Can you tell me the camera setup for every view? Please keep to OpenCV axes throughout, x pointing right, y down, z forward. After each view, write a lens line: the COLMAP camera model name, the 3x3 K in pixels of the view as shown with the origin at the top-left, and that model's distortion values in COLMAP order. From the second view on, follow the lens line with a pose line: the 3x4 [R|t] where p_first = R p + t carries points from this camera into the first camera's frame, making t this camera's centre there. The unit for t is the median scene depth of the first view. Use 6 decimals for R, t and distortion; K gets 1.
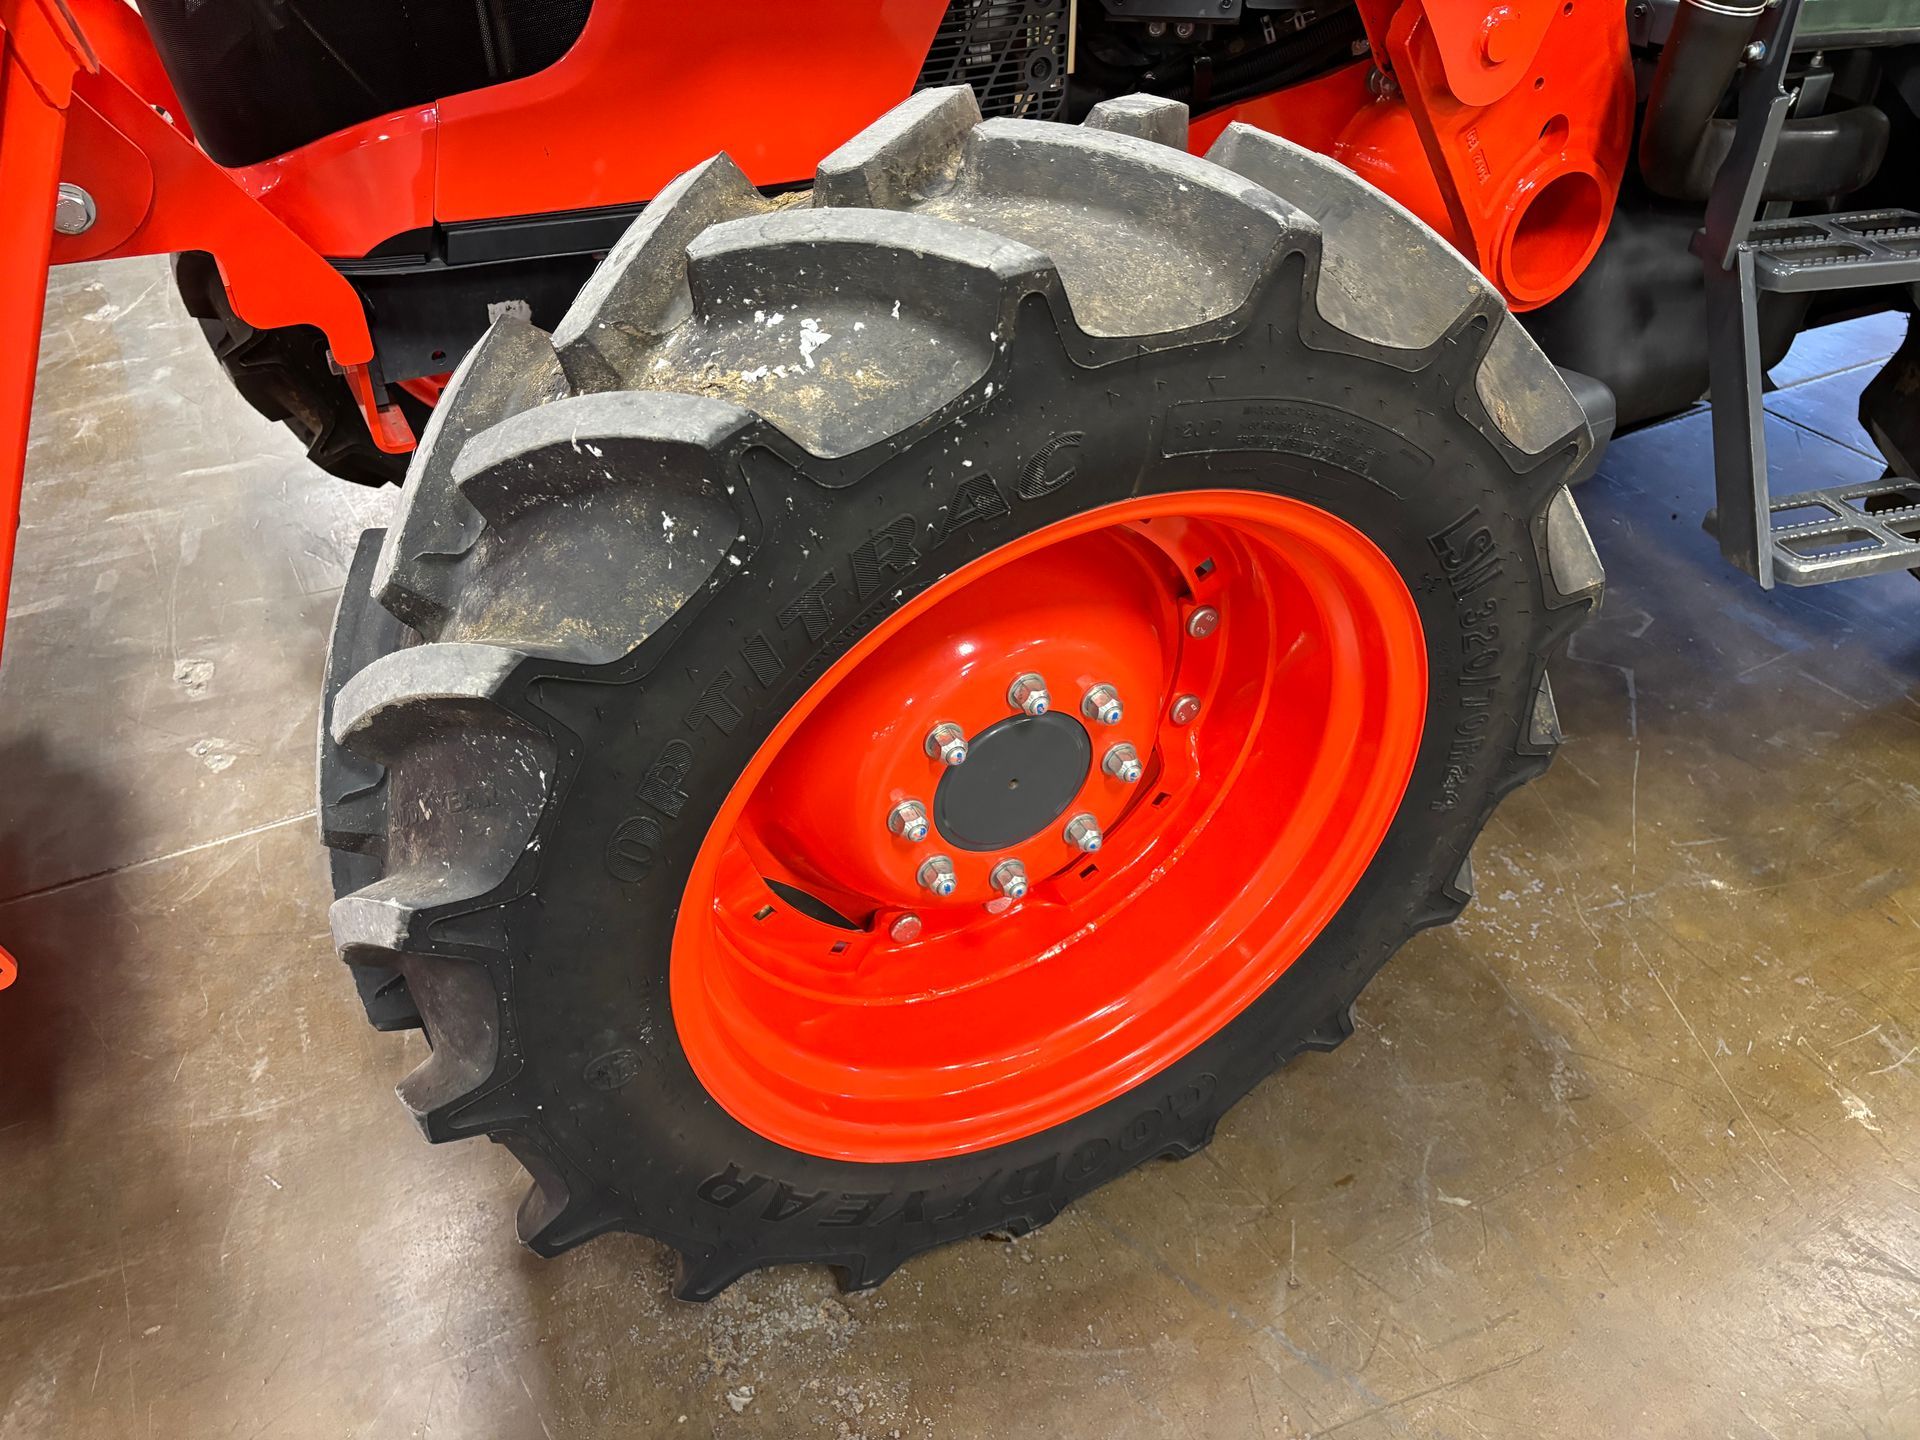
lens RADIAL K [[1450.1, 0, 948.6], [0, 1450.1, 706.2], [0, 0, 1]] dist [0.049697, -0.051851]
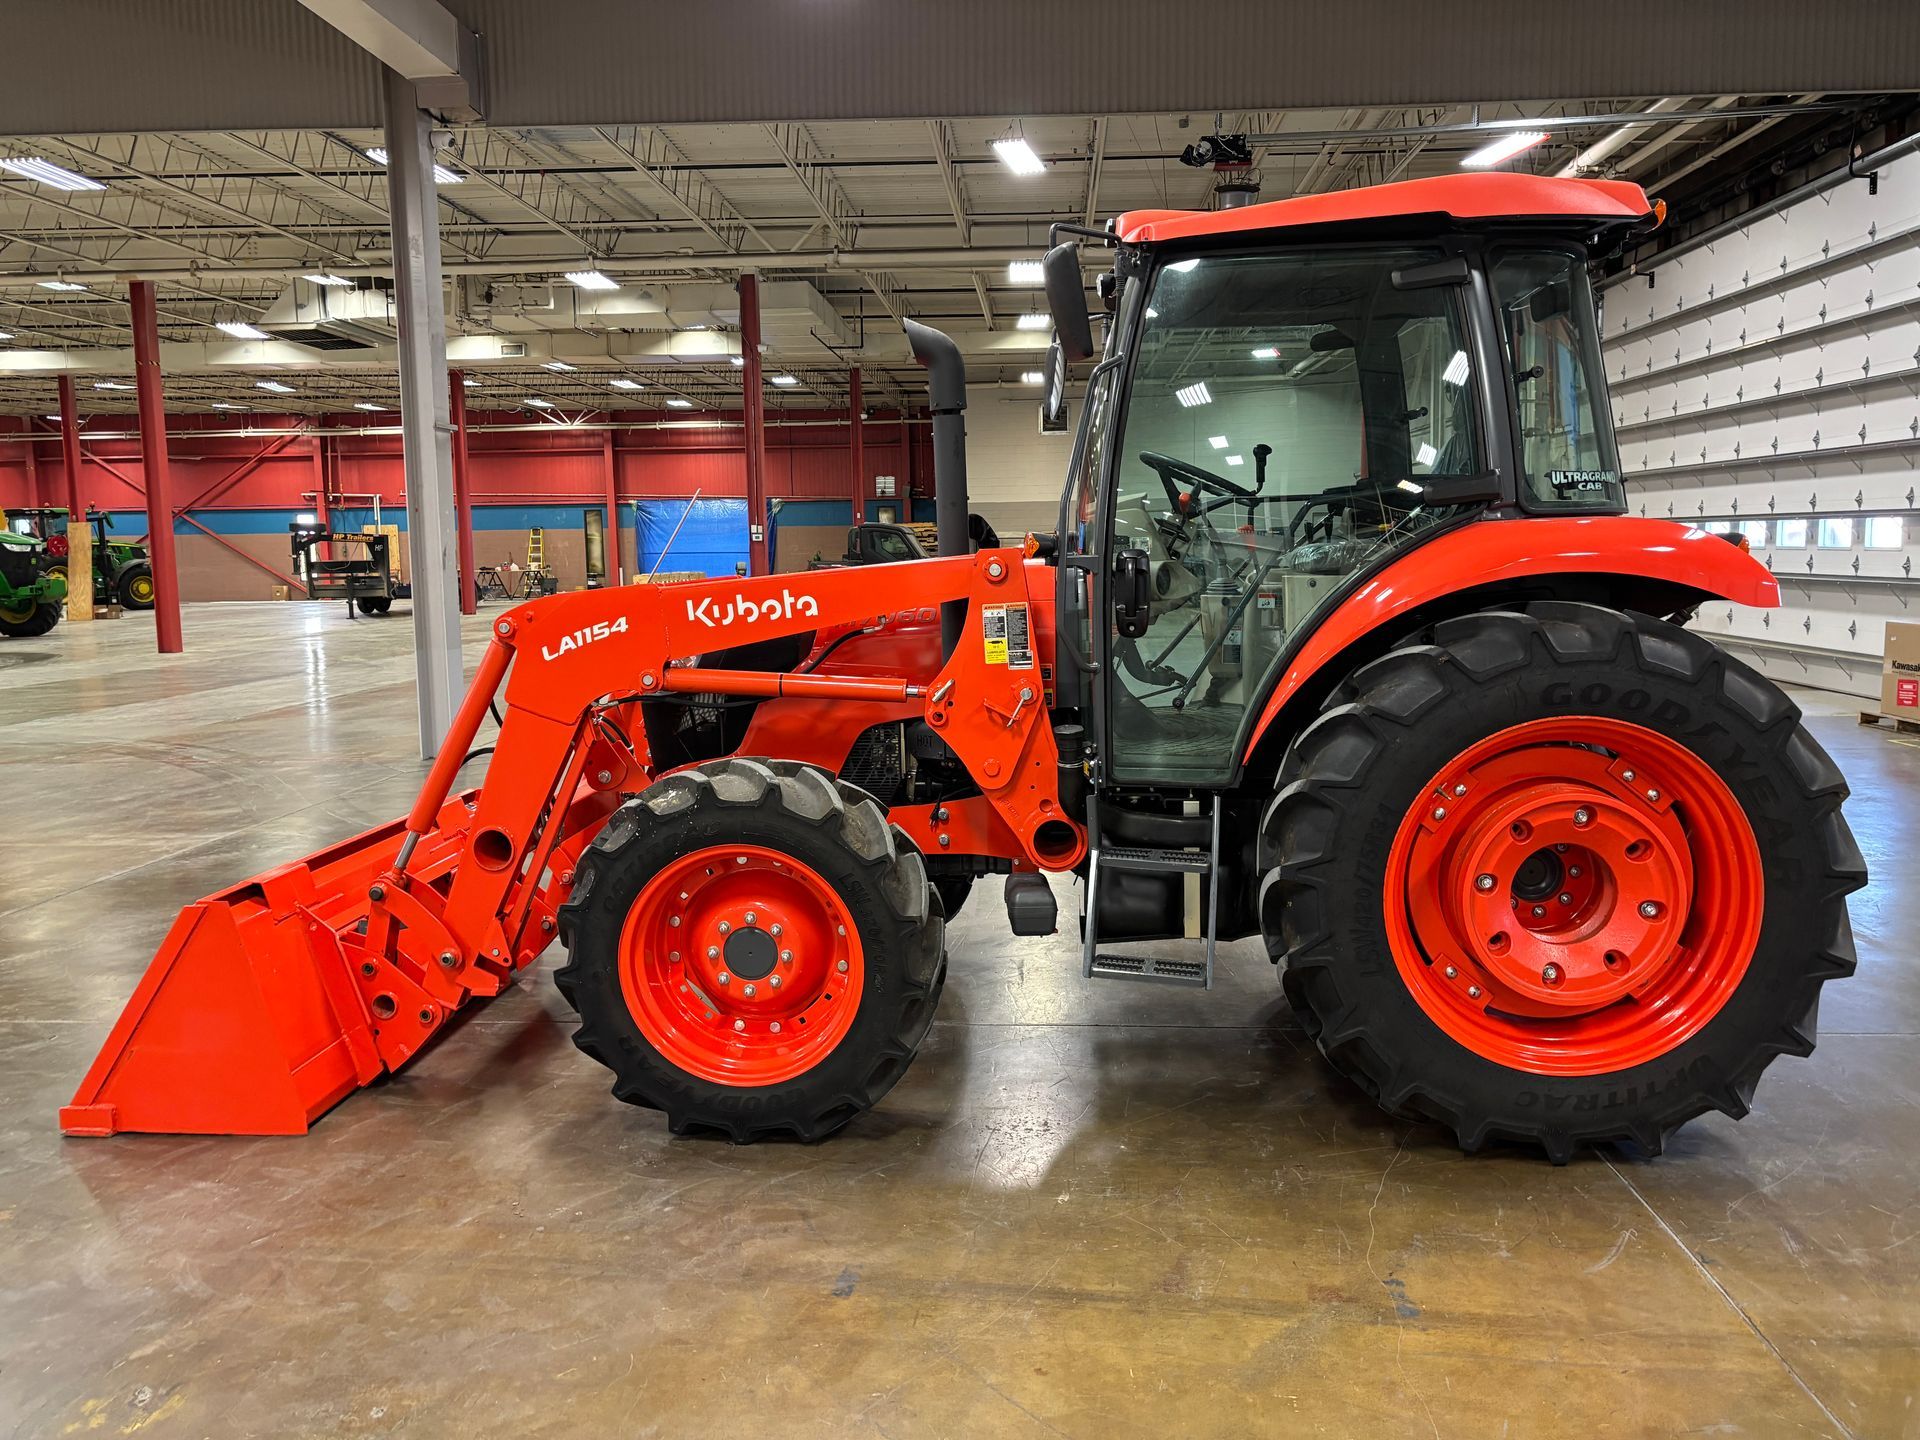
lens RADIAL K [[1450.1, 0, 961.6], [0, 1450.1, 711.9], [0, 0, 1]] dist [0.049697, -0.051851]
pose [[0.854291, 0.046689, -0.517694, 2.916195], [-0.297877, 0.860171, -0.413975, 1.099743], [0.425978, 0.507864, 0.748744, -2.086608]]
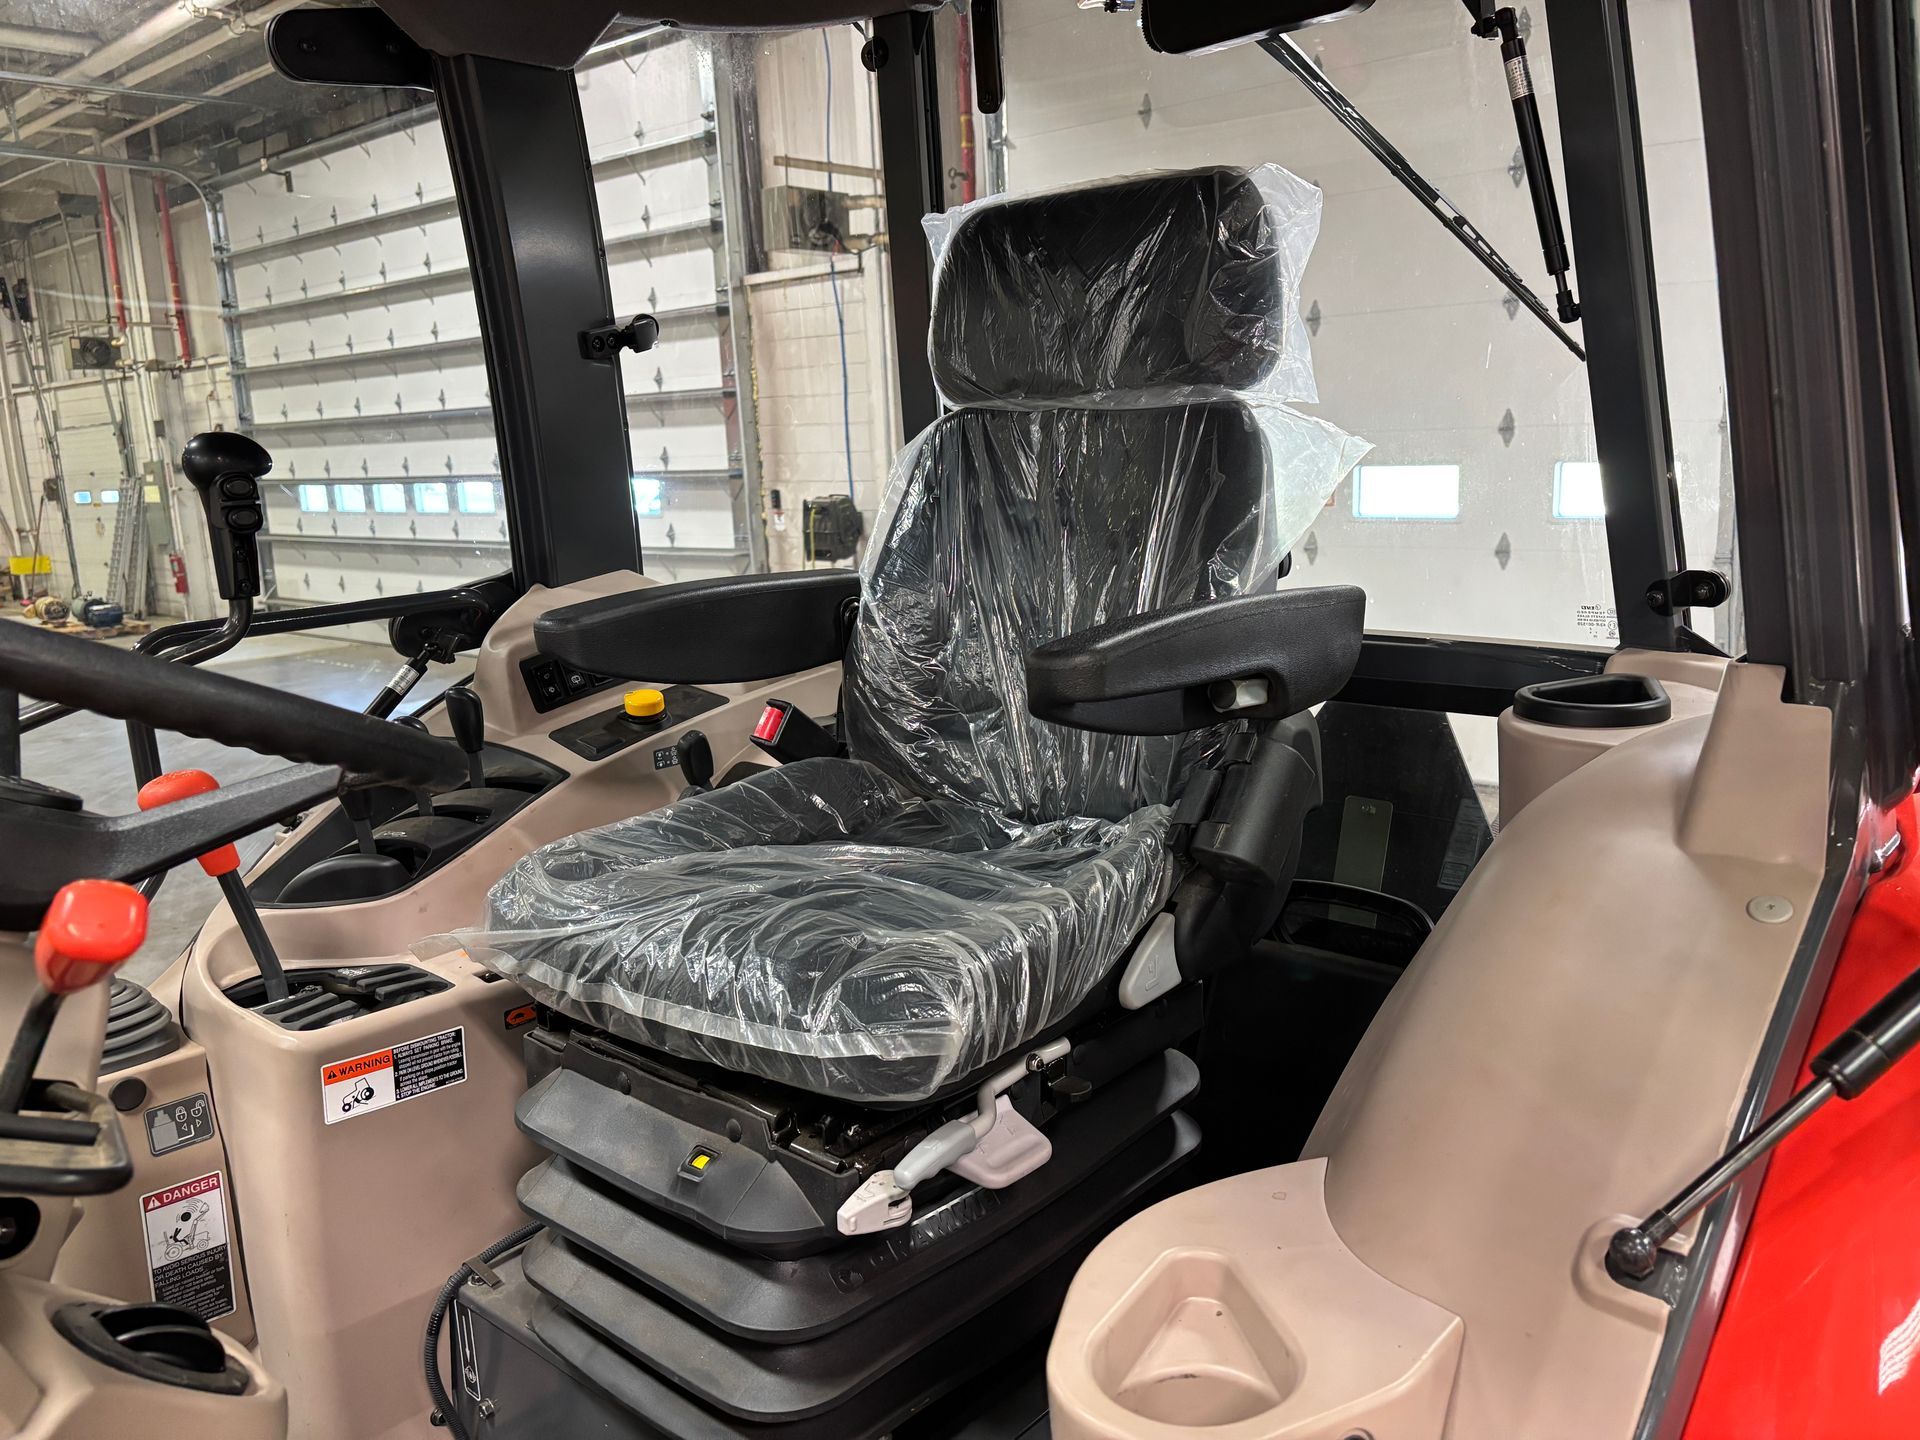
lens RADIAL K [[1450.1, 0, 957.7], [0, 1450.1, 713.9], [0, 0, 1]] dist [0.049697, -0.051851]
pose [[0.939603, -0.099549, 0.327469, 1.363496], [0.235199, 0.882876, -0.406461, -1.764383], [-0.248652, 0.458933, 0.852967, 1.179603]]
